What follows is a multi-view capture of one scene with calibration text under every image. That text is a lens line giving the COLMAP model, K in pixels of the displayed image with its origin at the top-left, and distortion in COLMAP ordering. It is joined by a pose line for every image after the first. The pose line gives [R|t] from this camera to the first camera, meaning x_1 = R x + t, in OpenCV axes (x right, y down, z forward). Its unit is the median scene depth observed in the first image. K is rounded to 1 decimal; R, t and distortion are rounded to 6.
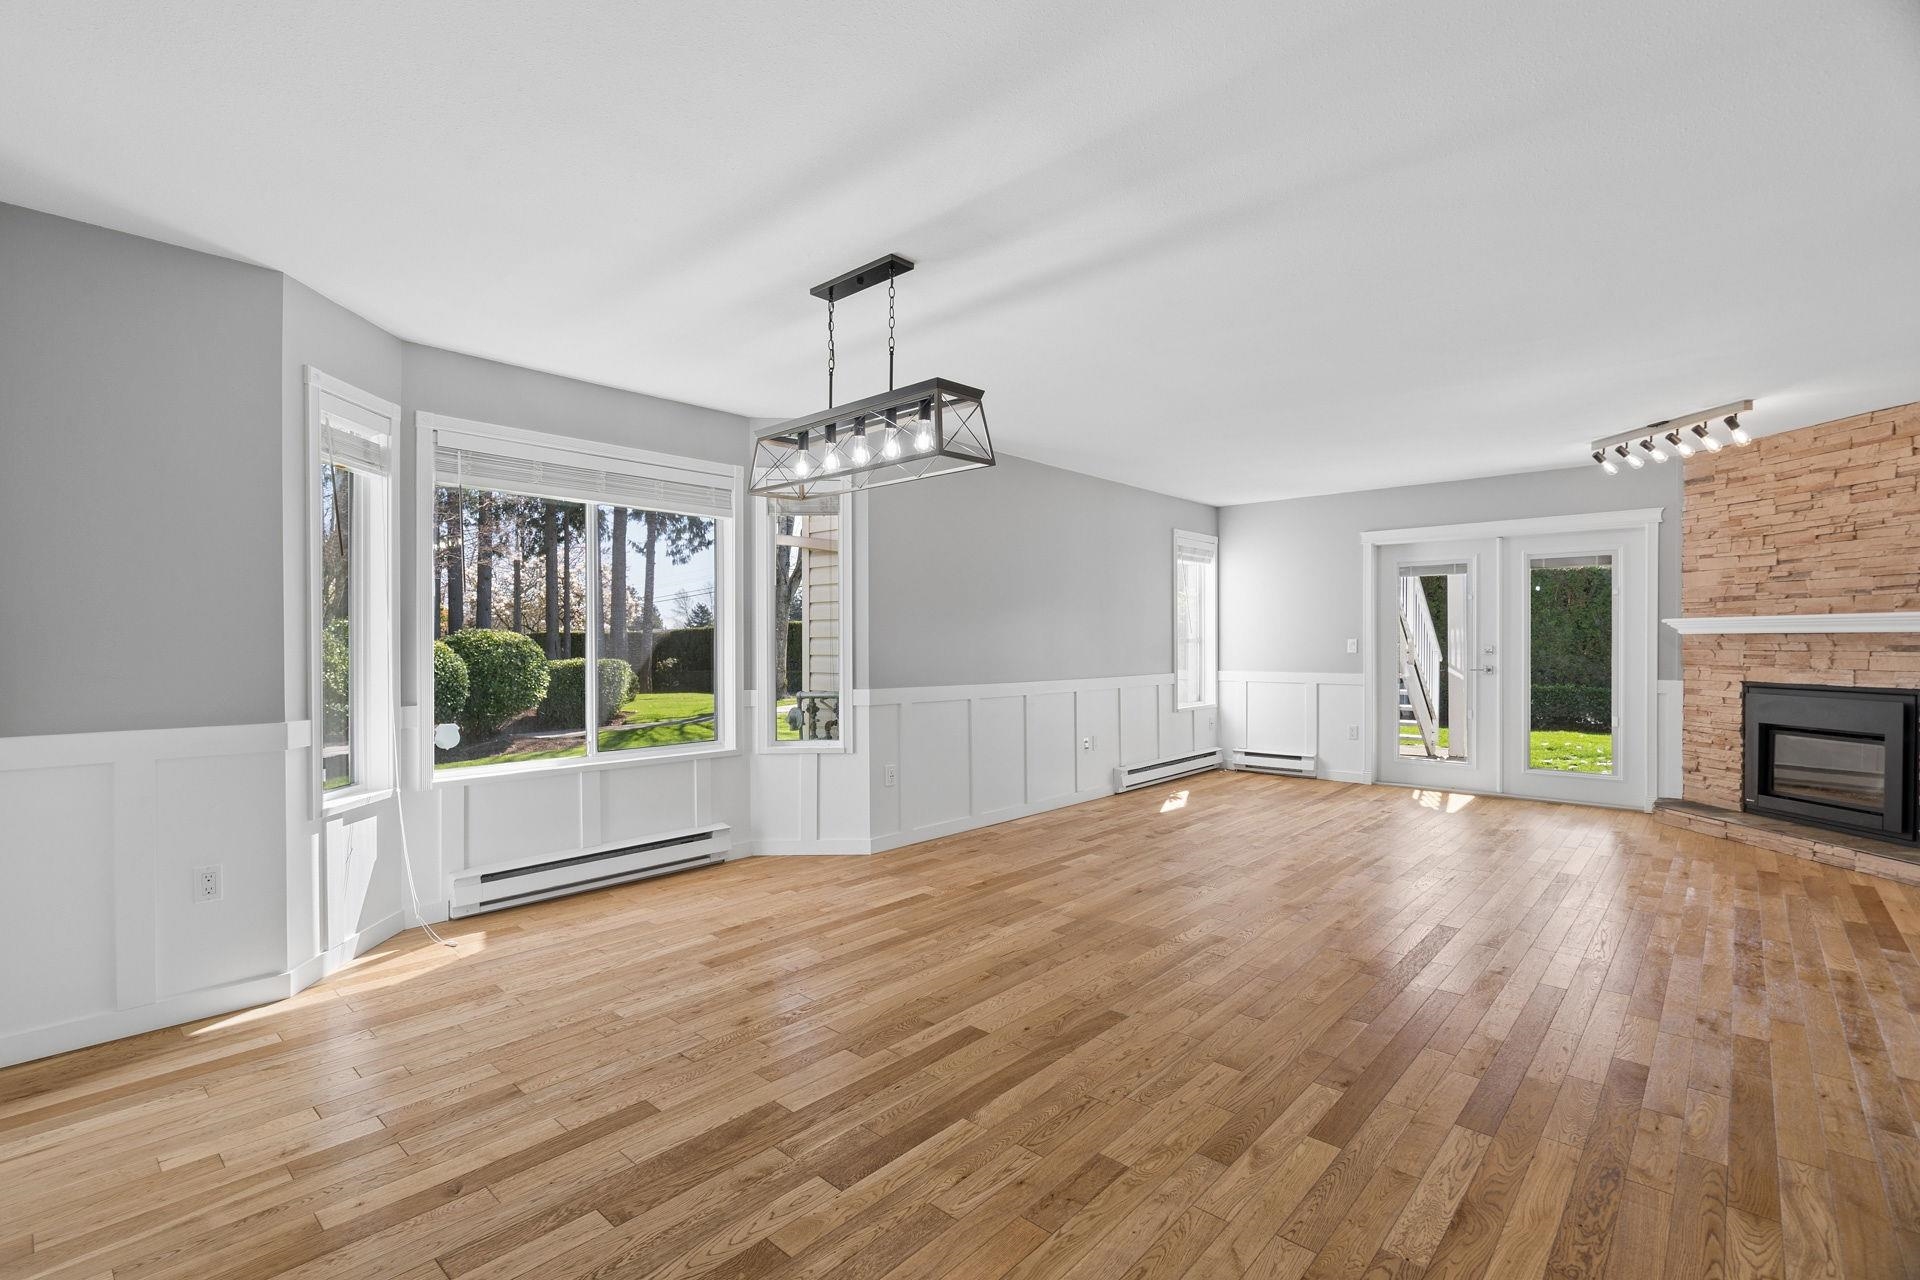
lens RADIAL K [[873.8, 0, 934.7], [0, 873.8, 652.2], [0, 0, 1]] dist [-0.001378, 0.001452]
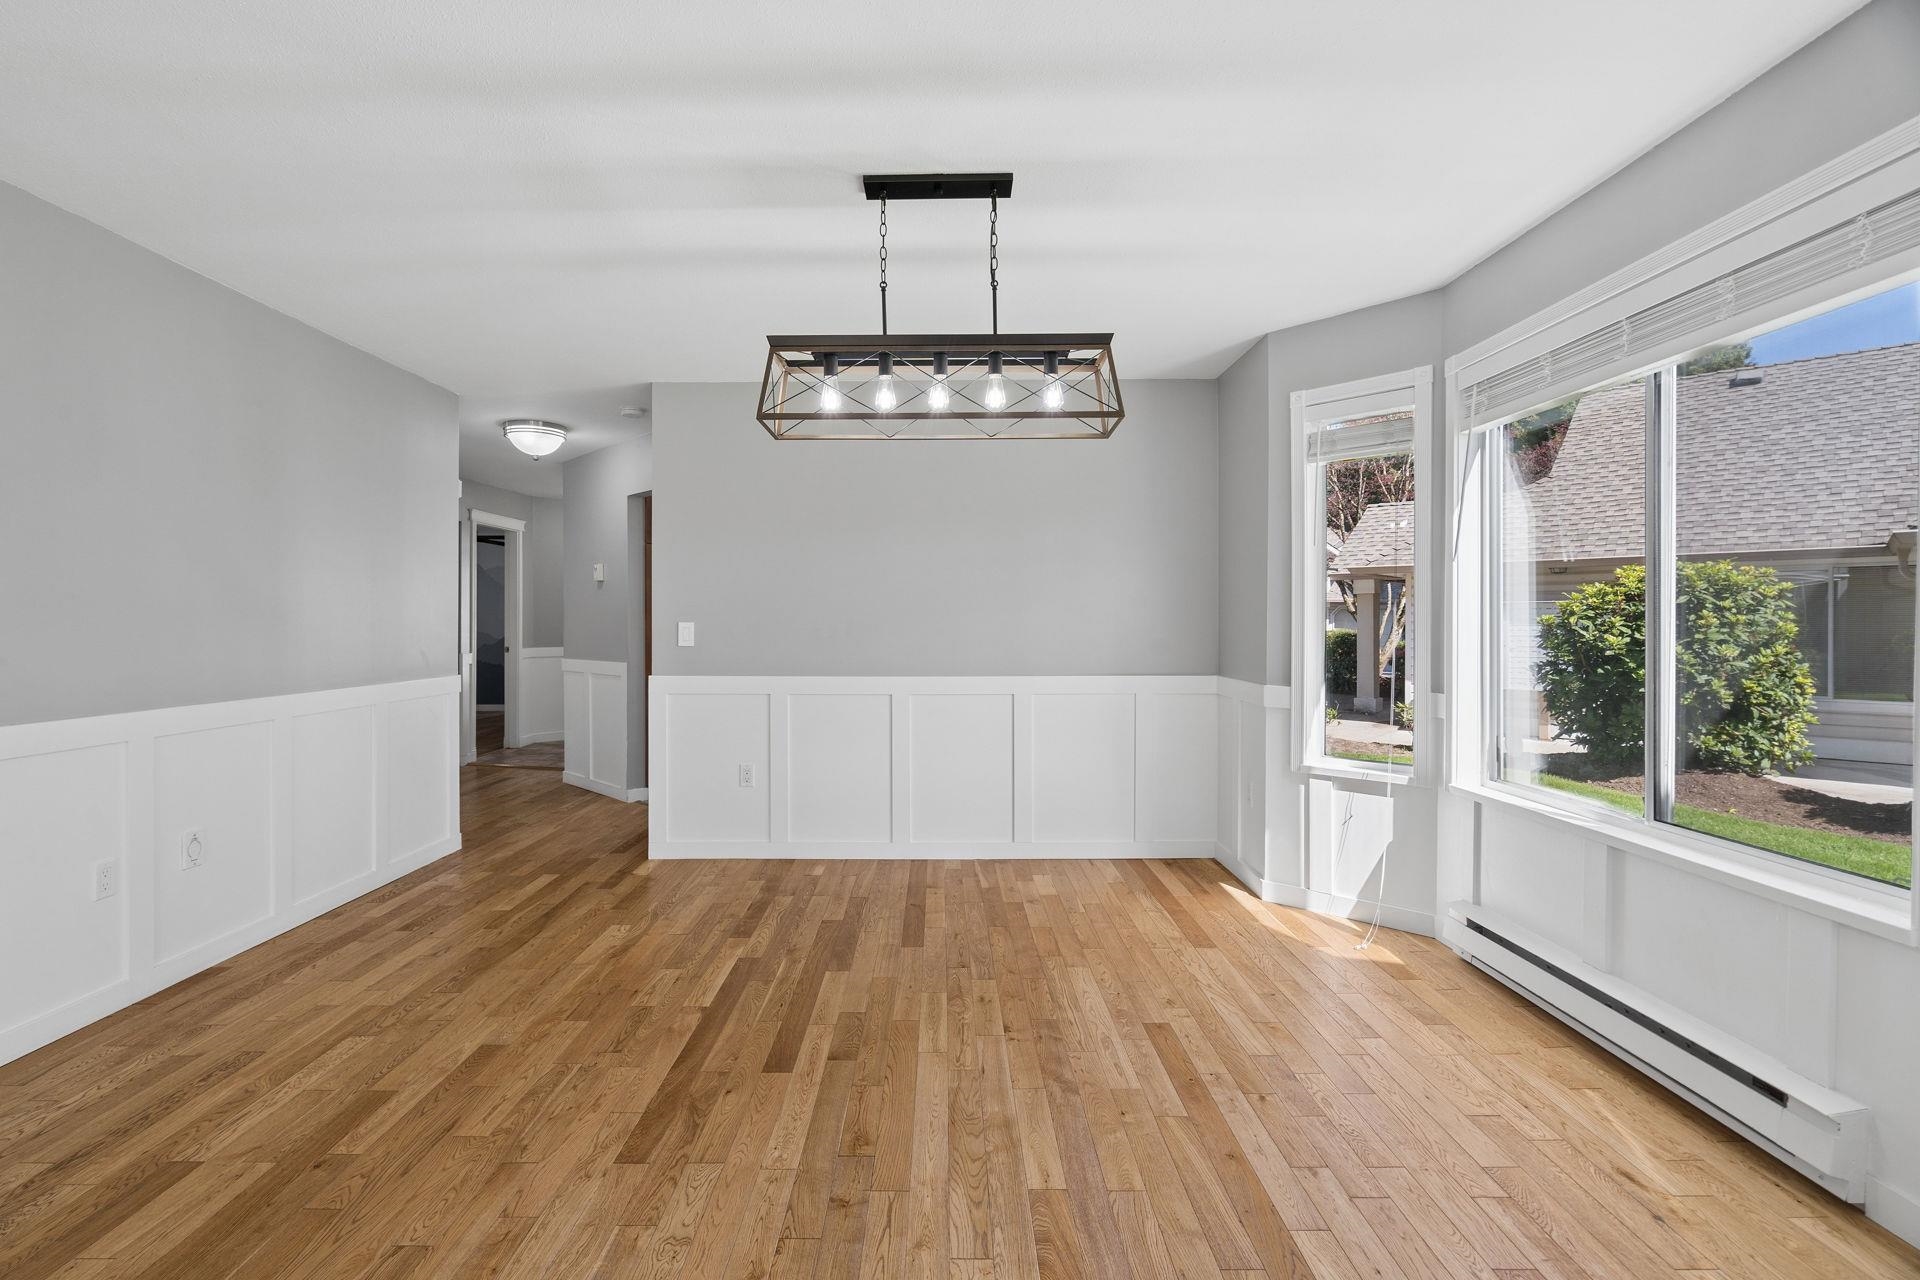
lens RADIAL K [[877.1, 0, 933.1], [0, 877.1, 628.2], [0, 0, 1]] dist [-0.000829, 0.000587]
pose [[-0.737185, 0.006528, -0.675660, 0.339612], [-0.004473, 0.999884, 0.014541, -0.014007], [0.675677, 0.013742, -0.737070, 1.133037]]
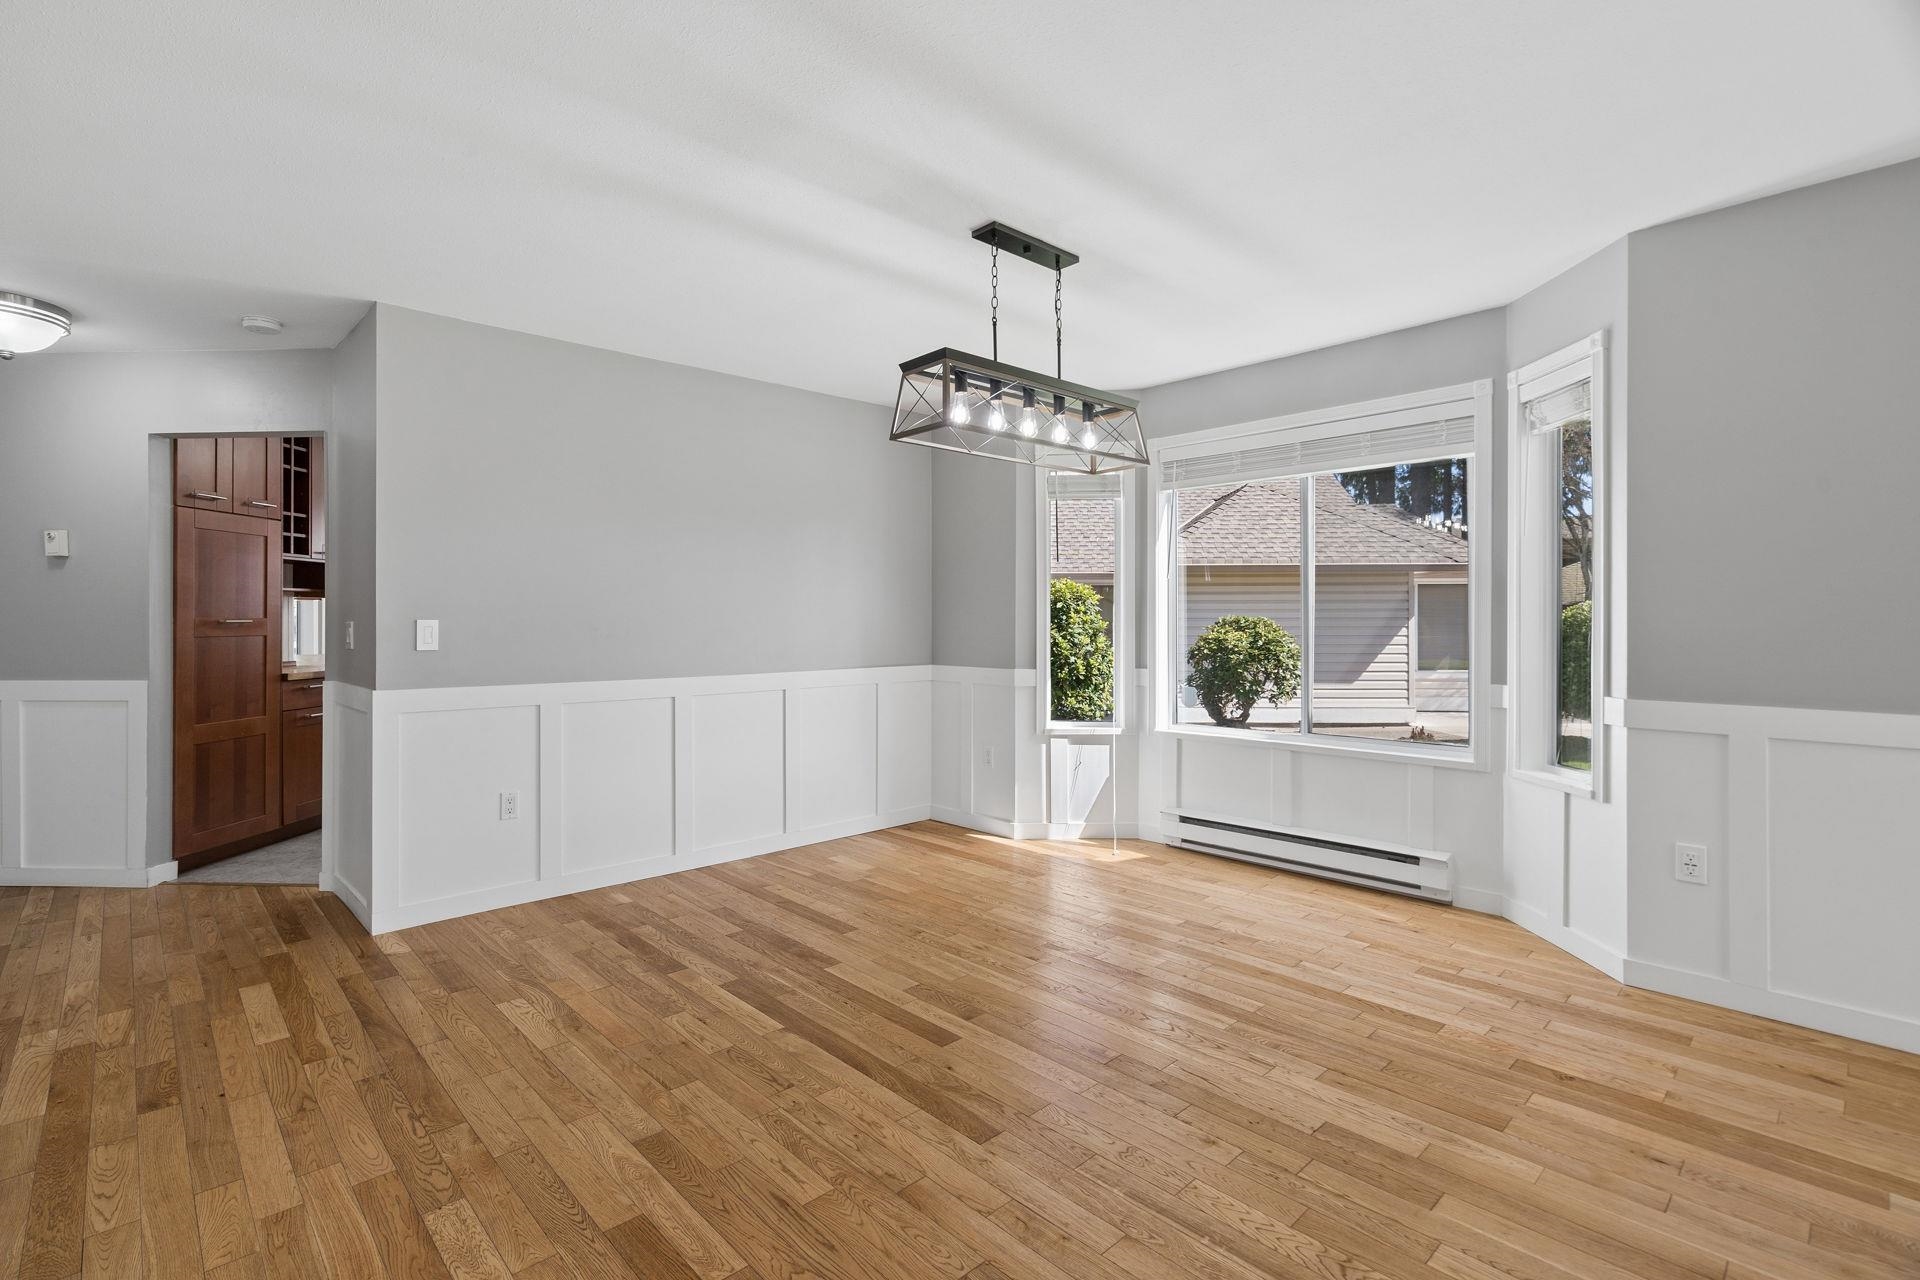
lens RADIAL K [[880.9, 0, 932.1], [0, 880.9, 622.9], [0, 0, 1]] dist [-0.002110, 0.001078]
pose [[-0.079335, 0.003426, -0.996842, 0.634113], [-0.007740, 0.999962, 0.004053, -0.008009], [0.996818, 0.008037, -0.079305, 0.683573]]
